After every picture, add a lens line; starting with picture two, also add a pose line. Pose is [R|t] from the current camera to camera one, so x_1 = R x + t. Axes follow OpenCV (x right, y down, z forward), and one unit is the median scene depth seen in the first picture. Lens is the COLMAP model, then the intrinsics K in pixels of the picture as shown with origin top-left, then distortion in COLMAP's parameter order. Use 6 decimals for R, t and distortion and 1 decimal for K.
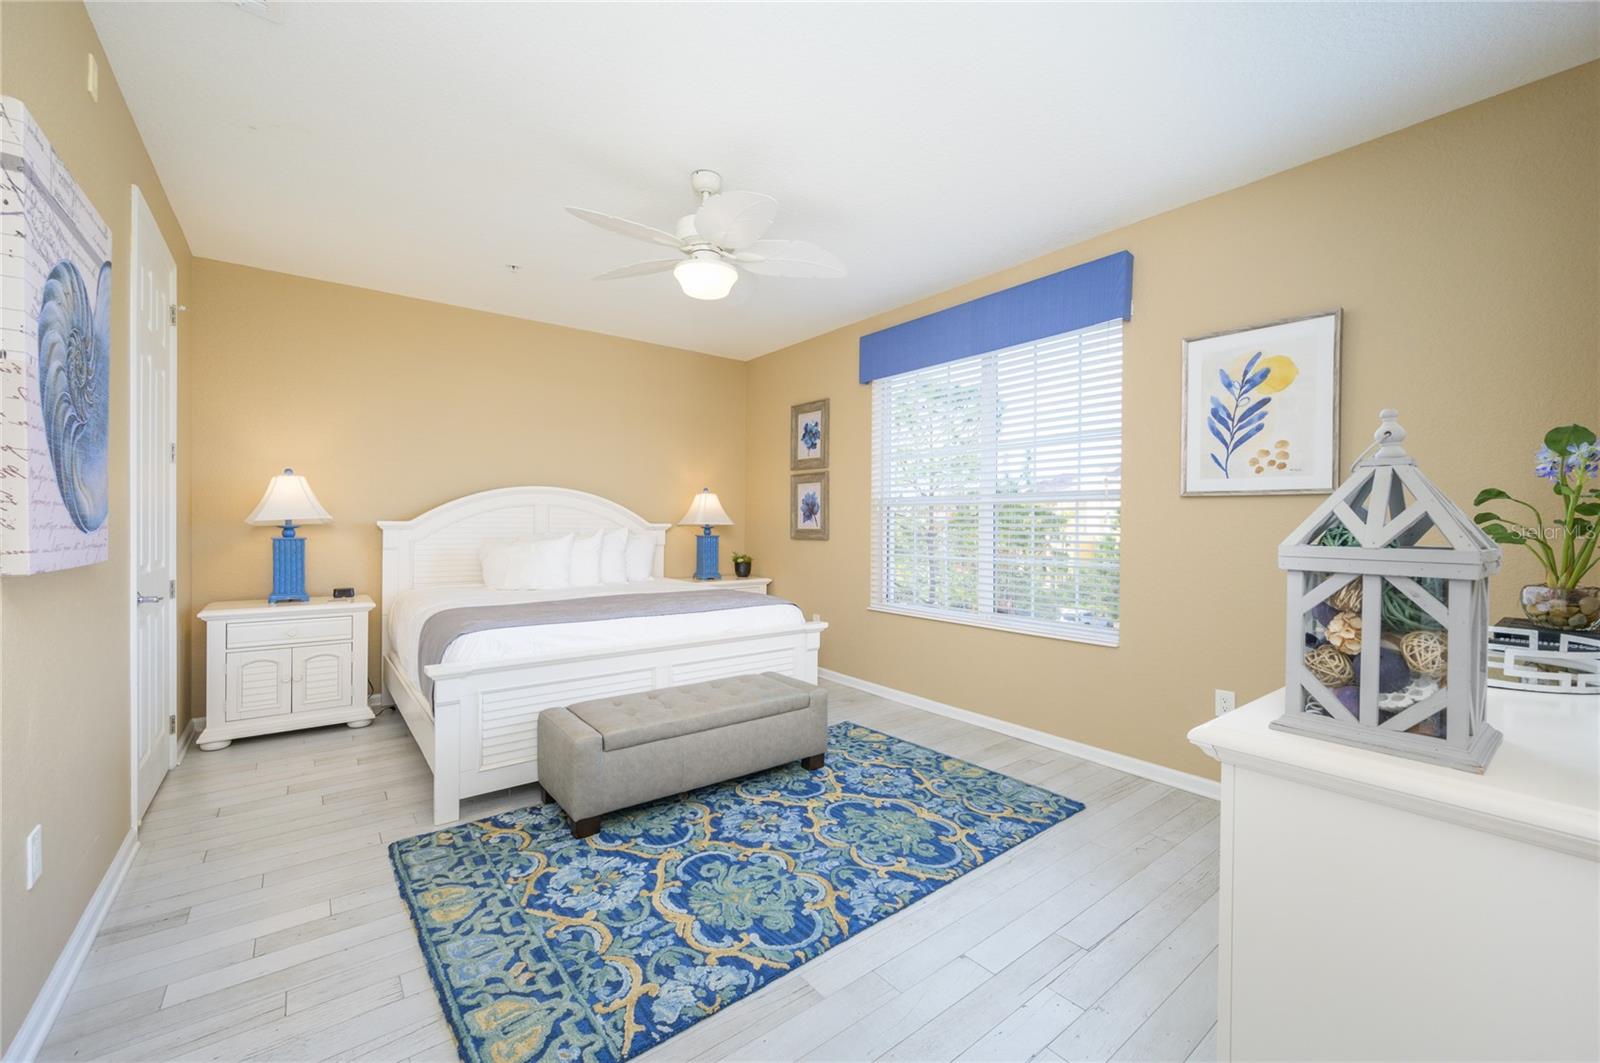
lens RADIAL K [[639.6, 0, 802.4], [0, 639.6, 534.2], [0, 0, 1]] dist [0.001152, 0.000853]
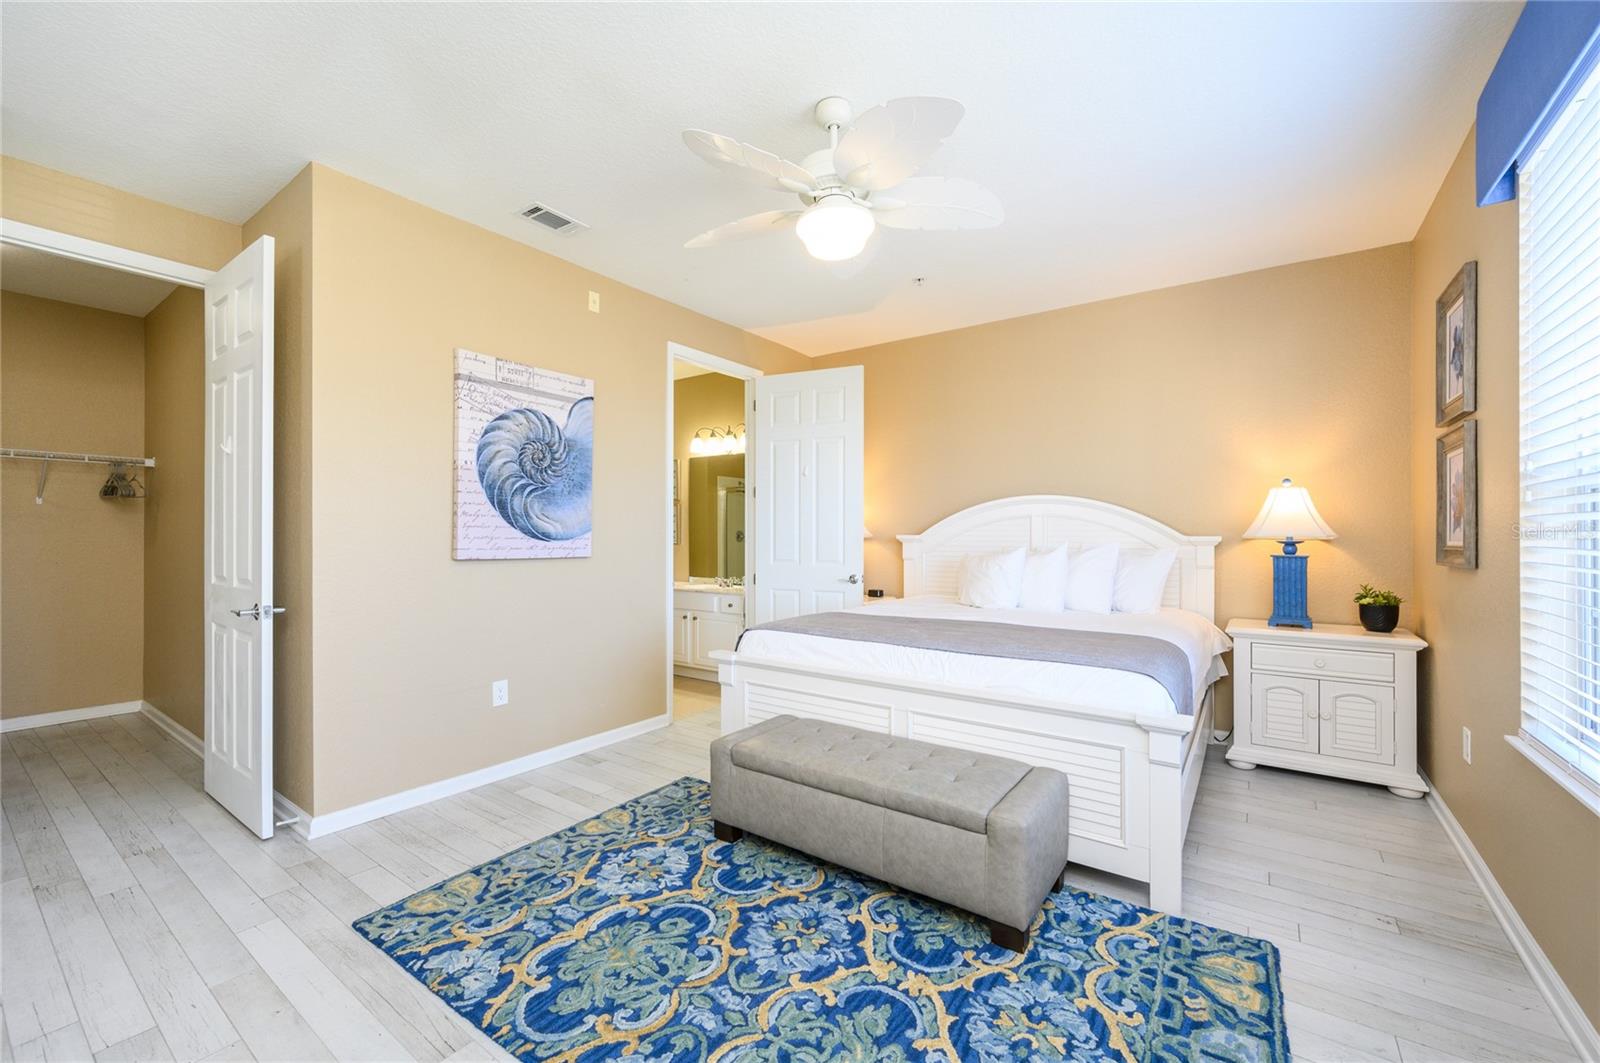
lens RADIAL K [[642.4, 0, 800.0], [0, 642.4, 531.5], [0, 0, 1]] dist [-0.000210, -0.000061]
pose [[0.284047, -0.011776, -0.958738, 0.708637], [-0.015125, 0.999745, -0.016761, -0.006681], [0.958691, 0.019262, 0.283796, 0.838558]]
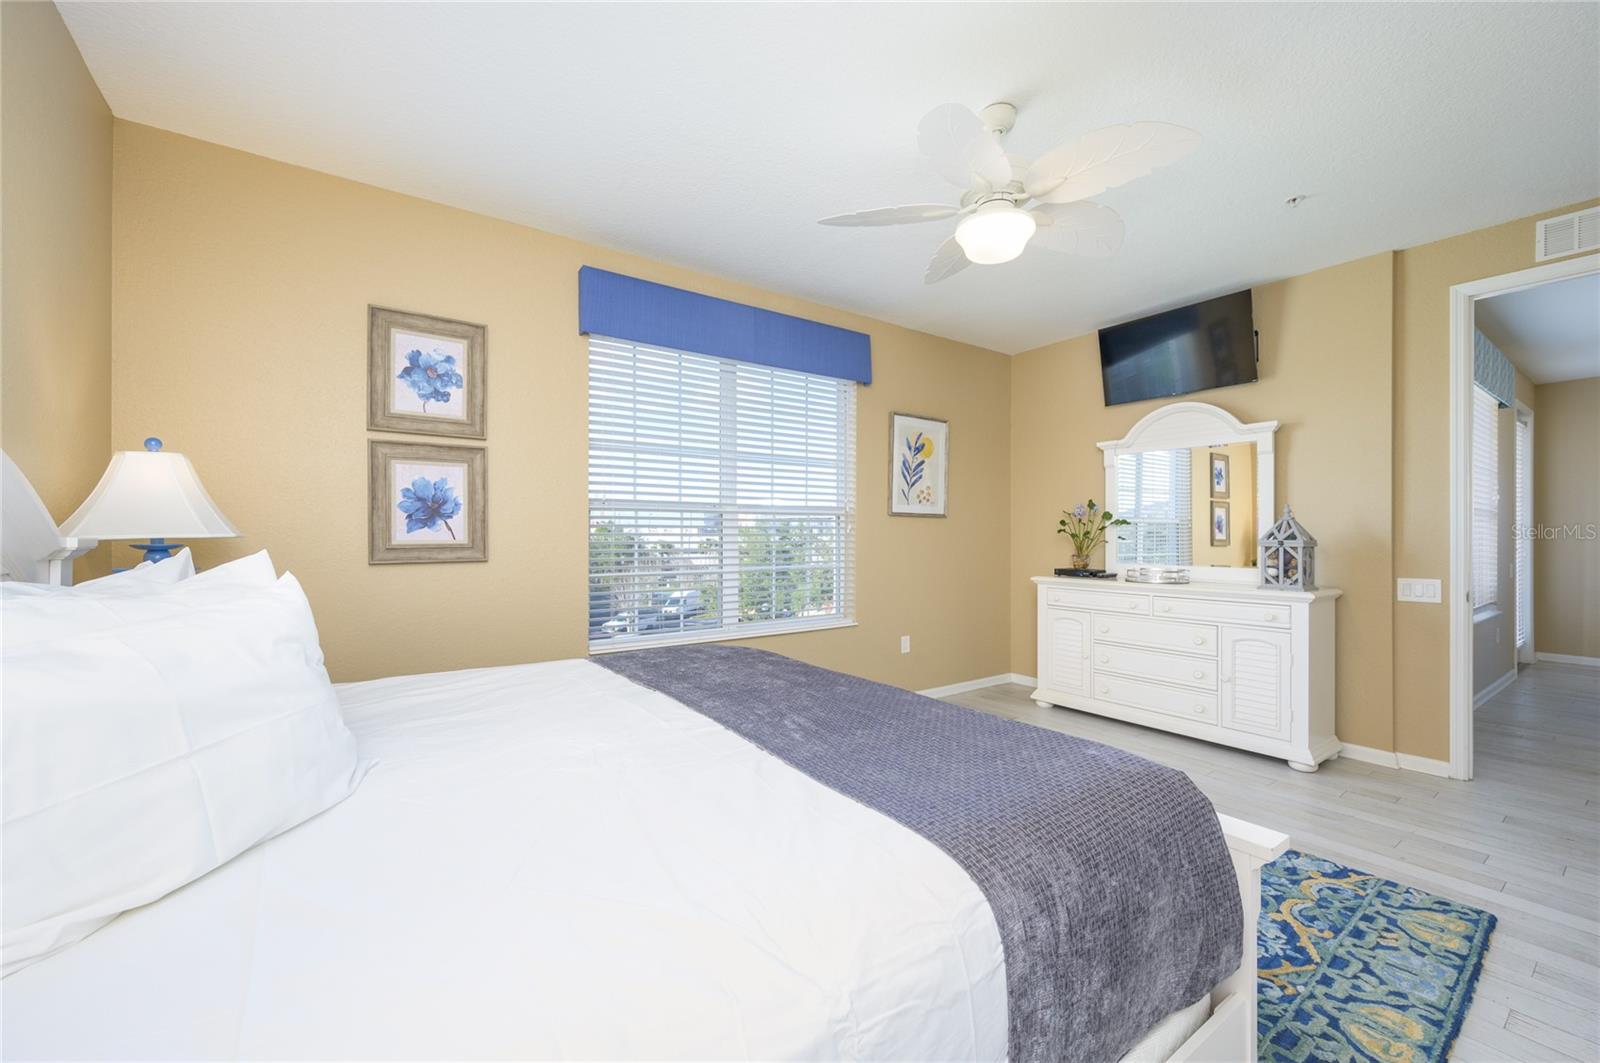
lens RADIAL K [[639.6, 0, 802.4], [0, 639.6, 534.2], [0, 0, 1]] dist [0.001152, 0.000853]
pose [[0.038309, -0.005839, 0.999249, -1.134958], [0.015971, 0.999859, 0.005230, -0.029736], [-0.999138, 0.015759, 0.038397, 1.402648]]
